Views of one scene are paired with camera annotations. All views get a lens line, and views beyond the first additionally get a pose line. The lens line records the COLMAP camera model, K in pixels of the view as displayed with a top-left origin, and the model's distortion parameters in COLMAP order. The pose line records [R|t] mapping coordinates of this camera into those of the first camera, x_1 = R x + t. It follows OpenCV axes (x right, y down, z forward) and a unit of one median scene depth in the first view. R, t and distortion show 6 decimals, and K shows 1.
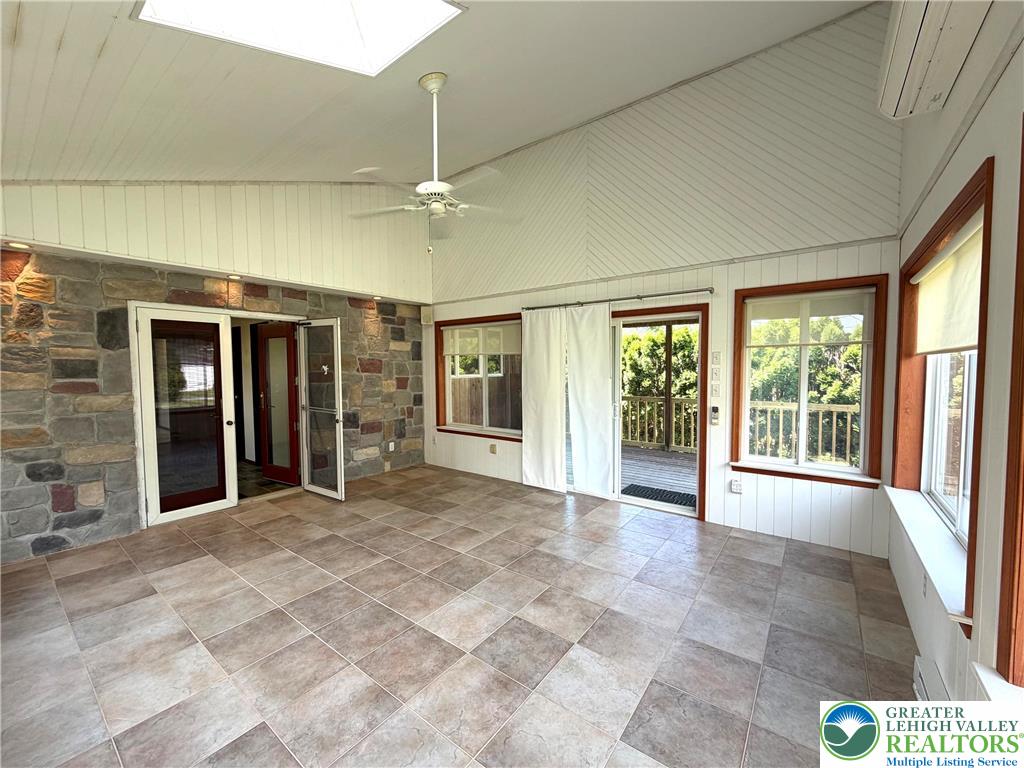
lens RADIAL K [[408.9, 0, 508.1], [0, 408.9, 386.9], [0, 0, 1]] dist [0.000411, -0.000397]
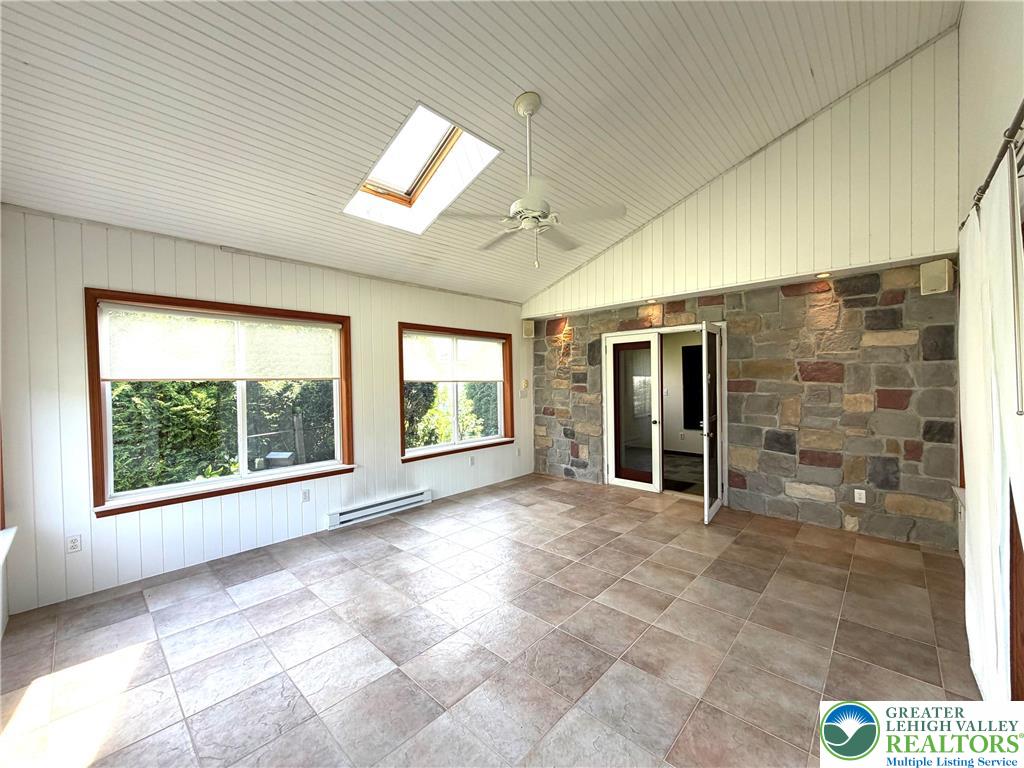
lens RADIAL K [[408.9, 0, 508.1], [0, 408.9, 384.6], [0, 0, 1]] dist [0.000411, -0.000397]
pose [[-0.103483, 0.018653, -0.994456, 0.613723], [-0.034613, 0.999151, 0.022343, -0.037735], [0.994029, 0.036733, -0.102750, 0.754502]]
